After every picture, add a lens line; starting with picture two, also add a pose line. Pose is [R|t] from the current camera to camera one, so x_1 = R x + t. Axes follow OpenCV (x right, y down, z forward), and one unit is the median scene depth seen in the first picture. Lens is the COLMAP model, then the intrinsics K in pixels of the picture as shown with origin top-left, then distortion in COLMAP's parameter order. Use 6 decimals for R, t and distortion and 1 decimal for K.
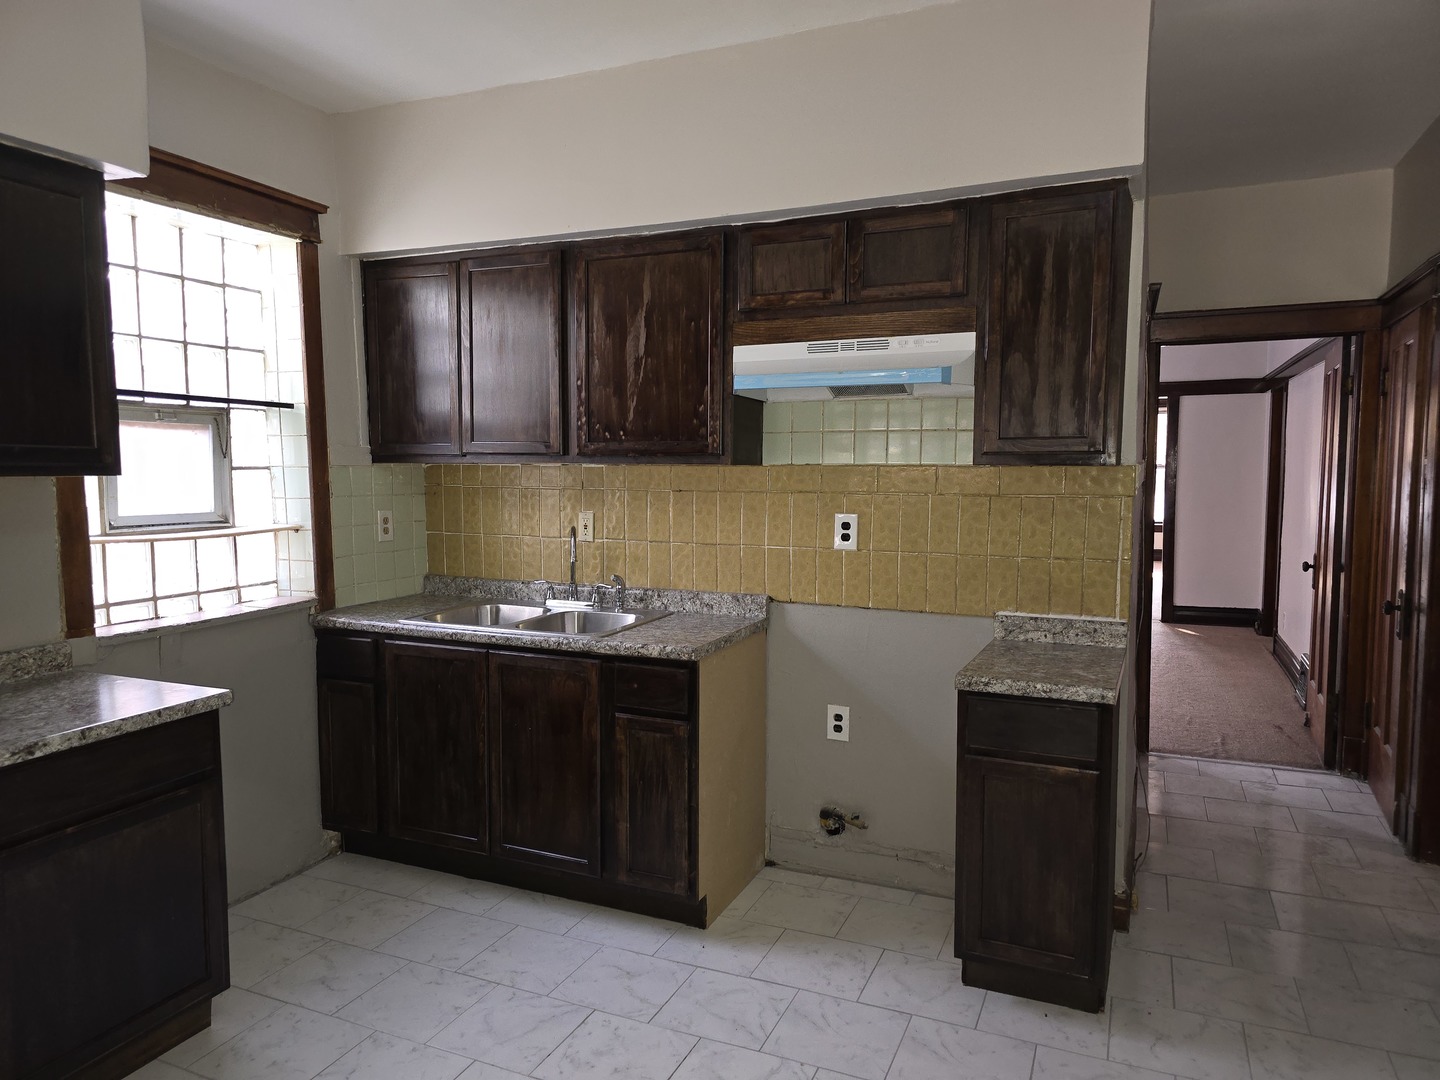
lens RADIAL K [[962.5, 0, 701.7], [0, 962.5, 549.1], [0, 0, 1]] dist [0.054906, -0.048090]
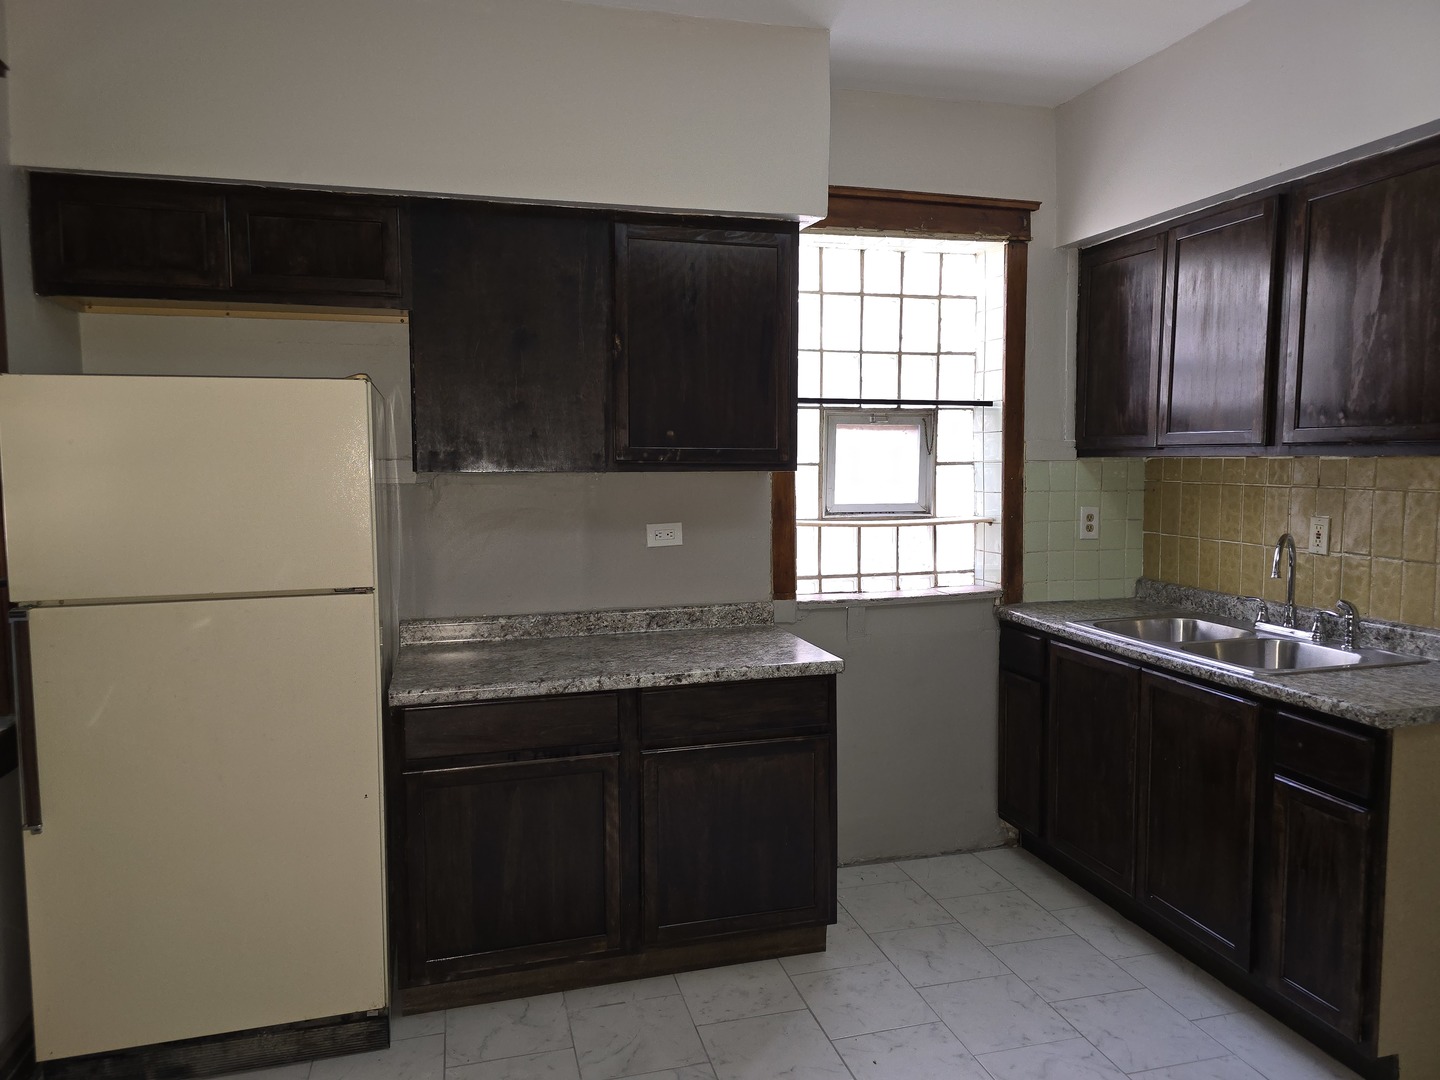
lens RADIAL K [[962.5, 0, 710.5], [0, 962.5, 532.7], [0, 0, 1]] dist [0.054906, -0.048090]
pose [[0.631284, 0.055407, -0.773570, 0.212353], [-0.062646, 0.997828, 0.020346, -0.012404], [0.773017, 0.035616, 0.633385, 0.125663]]
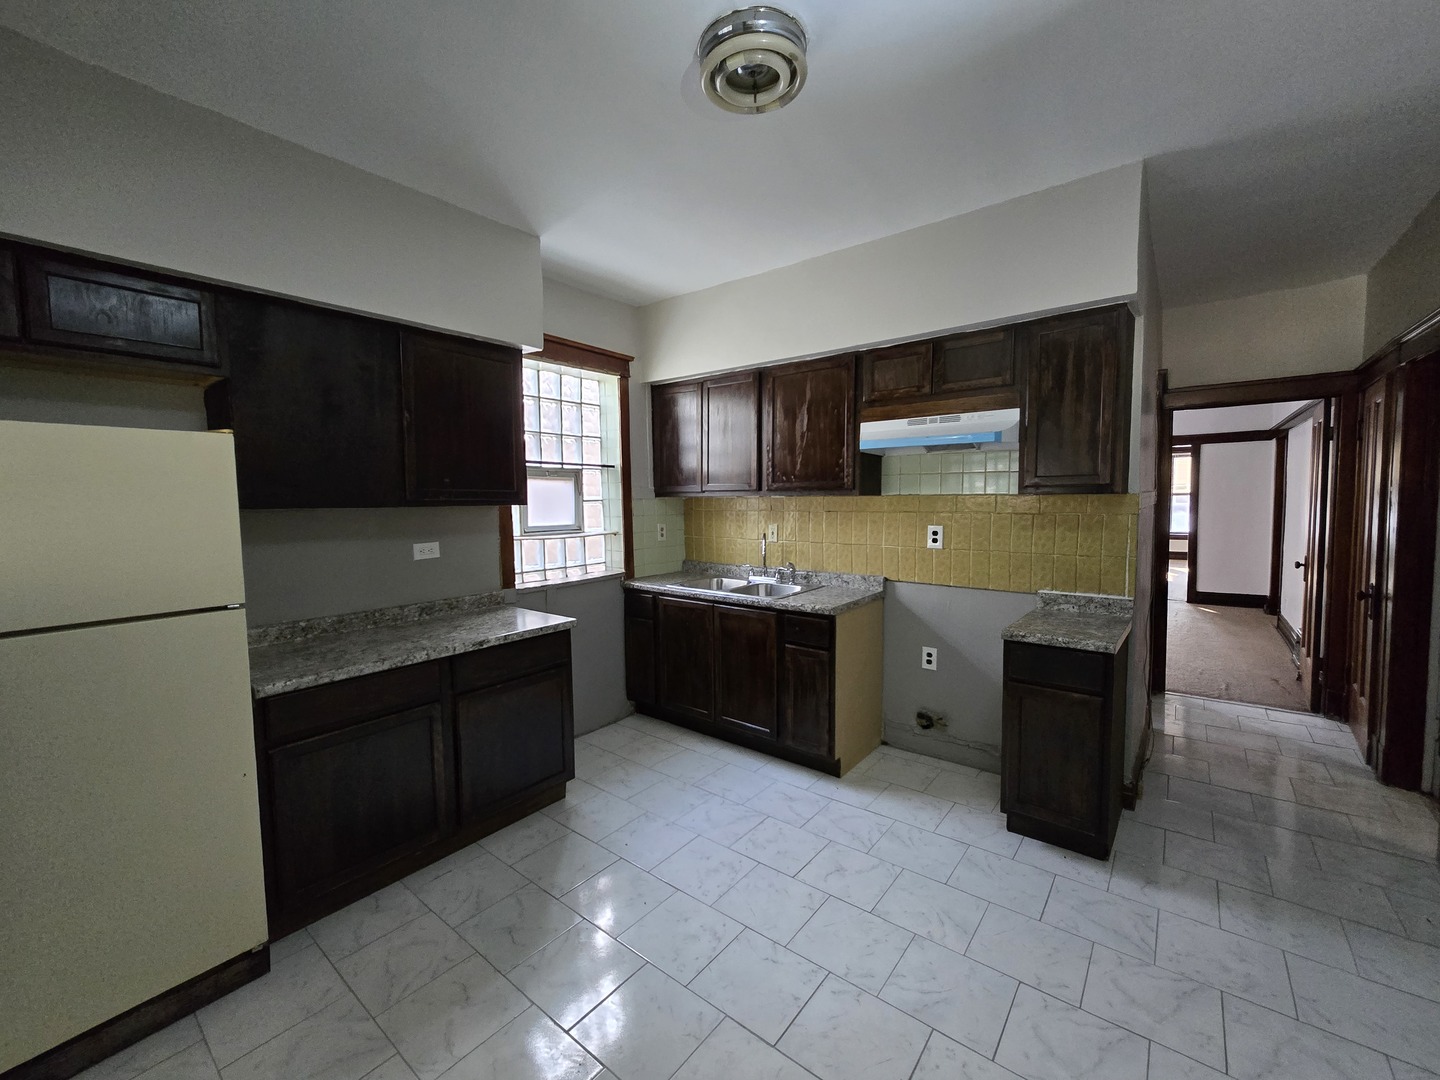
lens RADIAL K [[586.0, 0, 710.7], [0, 586.0, 537.8], [0, 0, 1]] dist [-0.004605, 0.001282]
pose [[0.967022, 0.006994, -0.254596, 0.040605], [-0.011318, 0.999815, -0.015525, 0.002296], [0.254441, 0.017894, 0.966923, -0.021877]]
